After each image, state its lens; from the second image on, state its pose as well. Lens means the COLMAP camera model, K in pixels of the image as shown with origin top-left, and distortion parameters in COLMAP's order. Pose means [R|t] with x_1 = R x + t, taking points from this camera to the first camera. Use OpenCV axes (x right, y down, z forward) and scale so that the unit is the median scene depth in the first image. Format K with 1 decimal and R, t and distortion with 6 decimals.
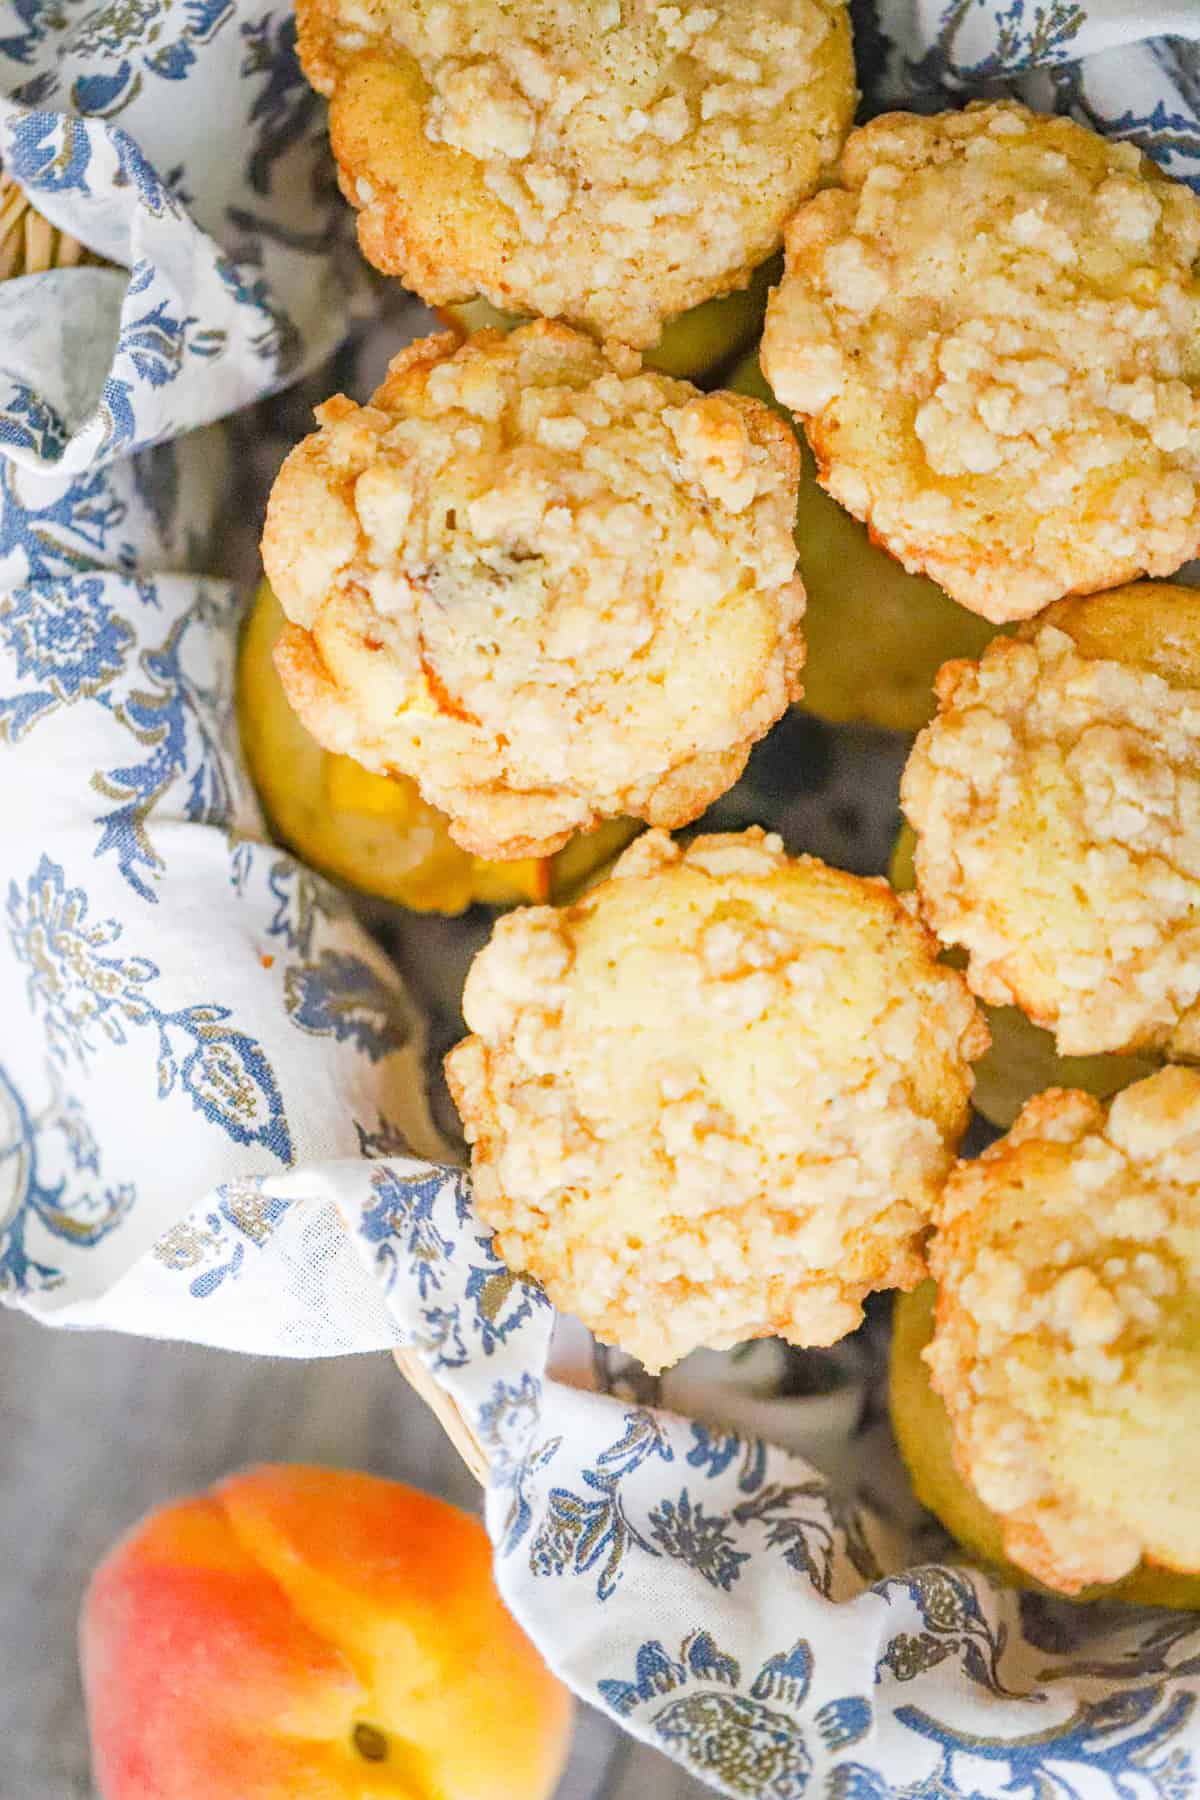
lens RADIAL K [[5691.3, 0, 600.0], [0, 5691.3, 900.0], [0, 0, 1]] dist [-0.076650, 2.690531]
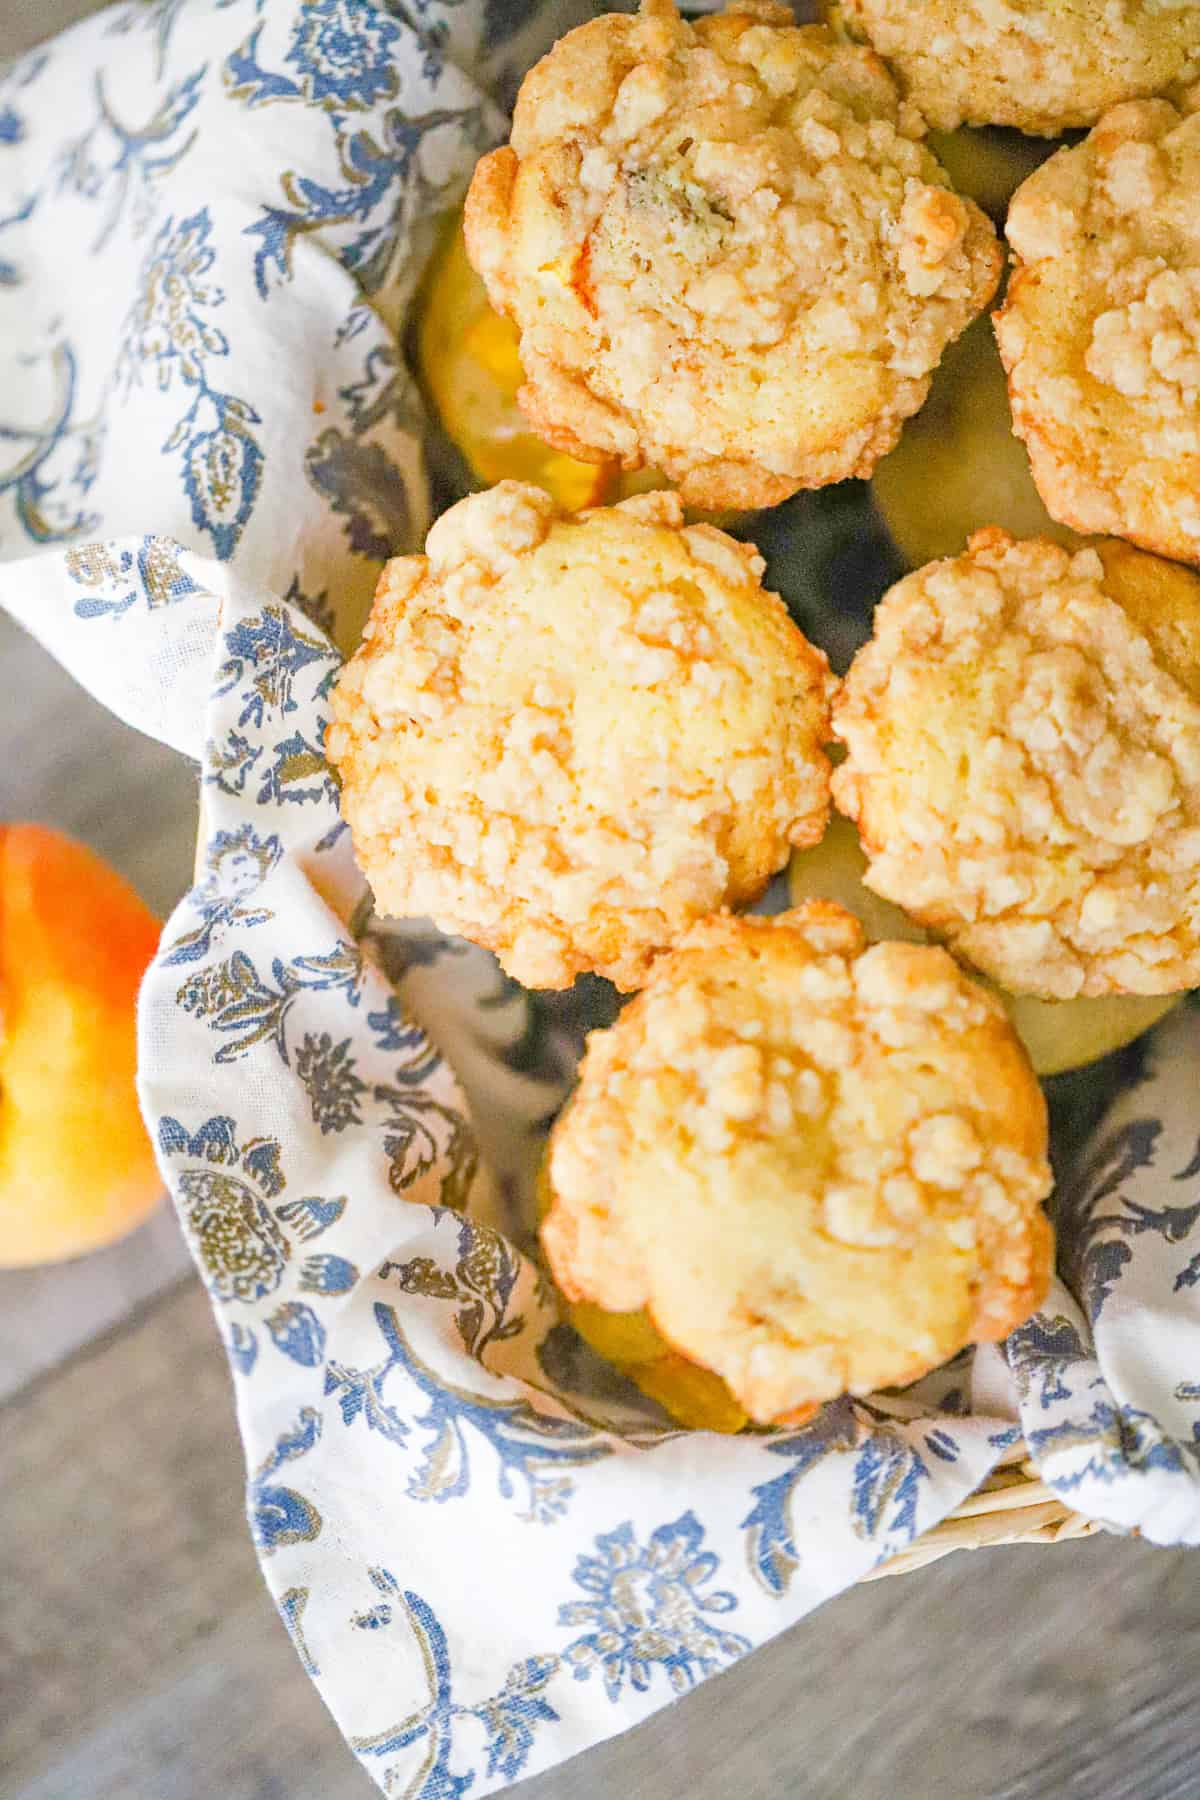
lens RADIAL K [[5691.3, 0, 600.0], [0, 5691.3, 900.0], [0, 0, 1]] dist [-0.076650, 2.690531]
pose [[0.812409, 0.572253, -0.111885, 0.159593], [-0.576642, 0.816951, -0.008632, 0.066359], [0.086465, 0.071531, 0.993684, -0.048922]]
